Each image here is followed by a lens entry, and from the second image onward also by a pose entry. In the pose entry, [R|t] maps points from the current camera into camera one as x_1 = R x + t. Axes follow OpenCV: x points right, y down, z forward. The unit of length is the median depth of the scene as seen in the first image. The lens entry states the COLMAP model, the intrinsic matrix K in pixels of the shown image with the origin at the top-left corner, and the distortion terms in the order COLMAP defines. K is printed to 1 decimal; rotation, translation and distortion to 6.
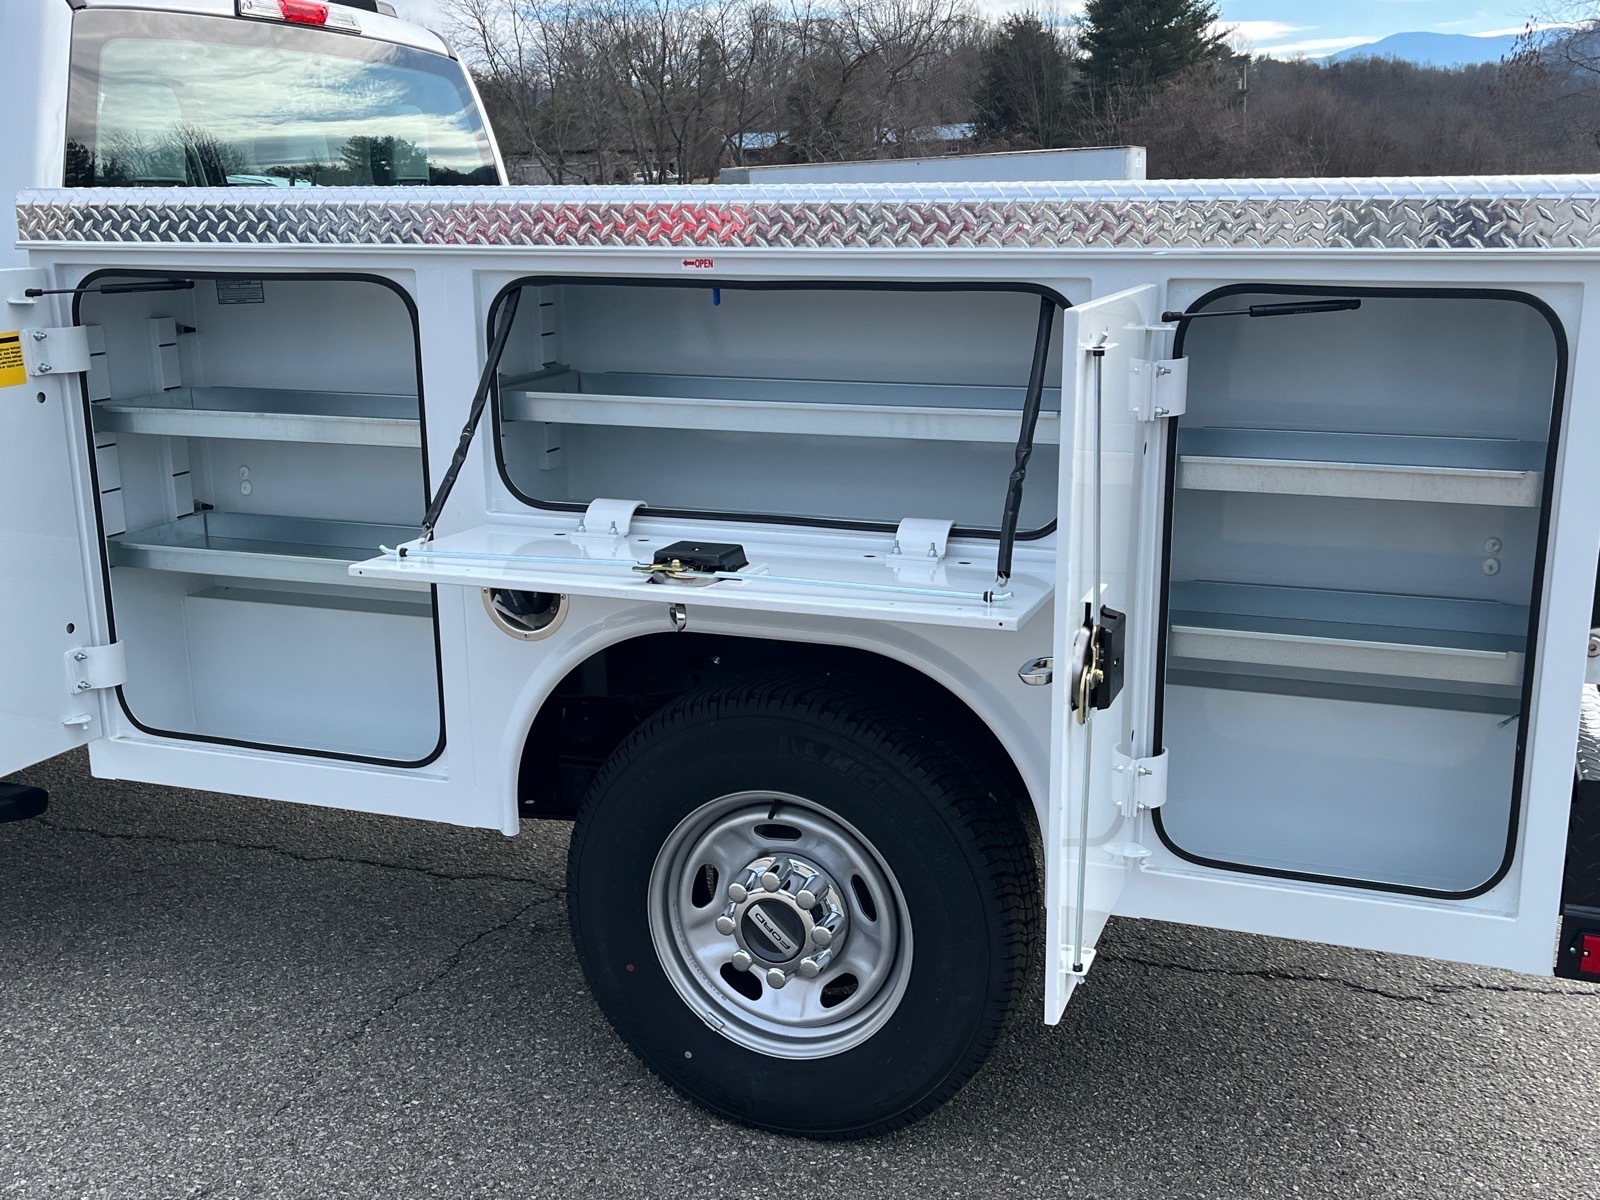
lens RADIAL K [[1607.3, 0, 800.0], [0, 1607.3, 600.0], [0, 0, 1]] dist [0.019761, 0.000188]
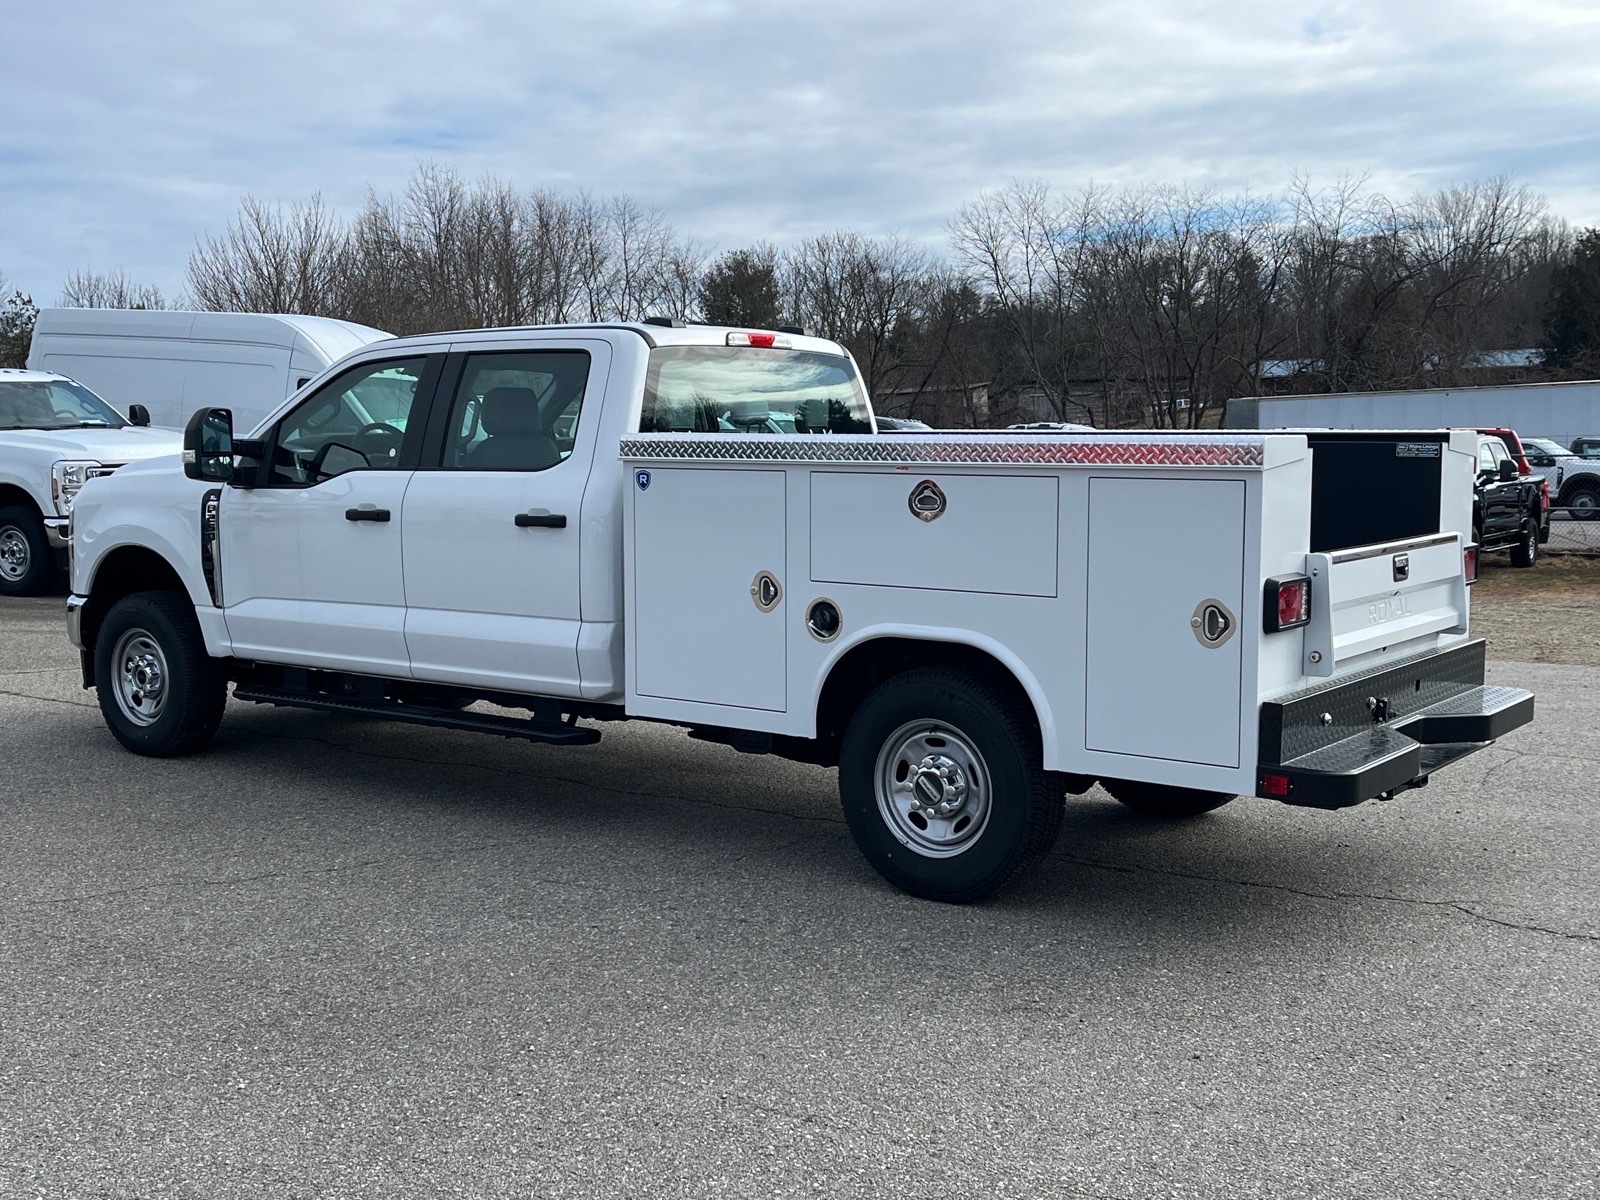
lens RADIAL K [[1831.5, 0, 800.6], [0, 1831.5, 576.6], [0, 0, 1]] dist [0.004535, 0.052088]
pose [[0.955312, 0.031281, -0.293939, 0.446085], [-0.078497, 0.985529, -0.150237, 0.268021], [0.284986, 0.166597, 0.943943, -1.144316]]
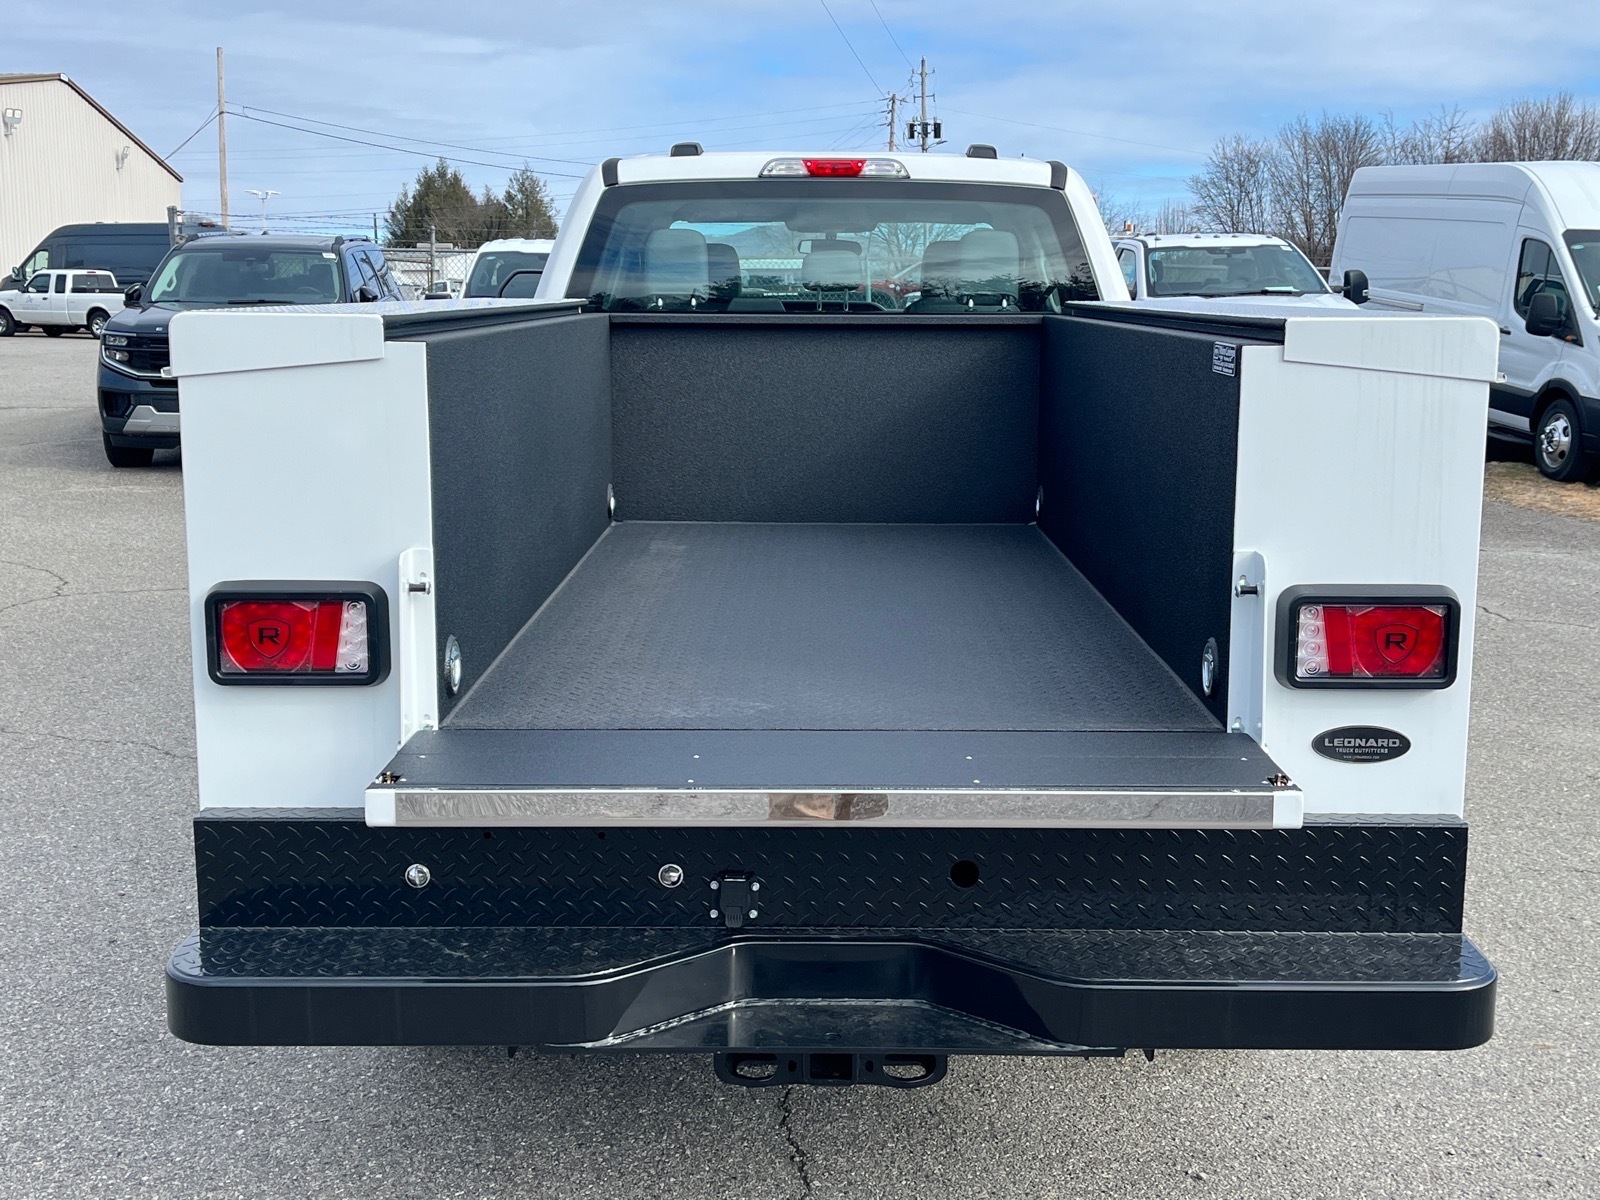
lens RADIAL K [[1831.5, 0, 800.6], [0, 1831.5, 576.6], [0, 0, 1]] dist [0.004535, 0.052088]
pose [[0.332329, 0.158926, -0.929677, 1.347249], [-0.243128, 0.966824, 0.078366, -0.190097], [0.911288, 0.199987, 0.359943, 0.628945]]
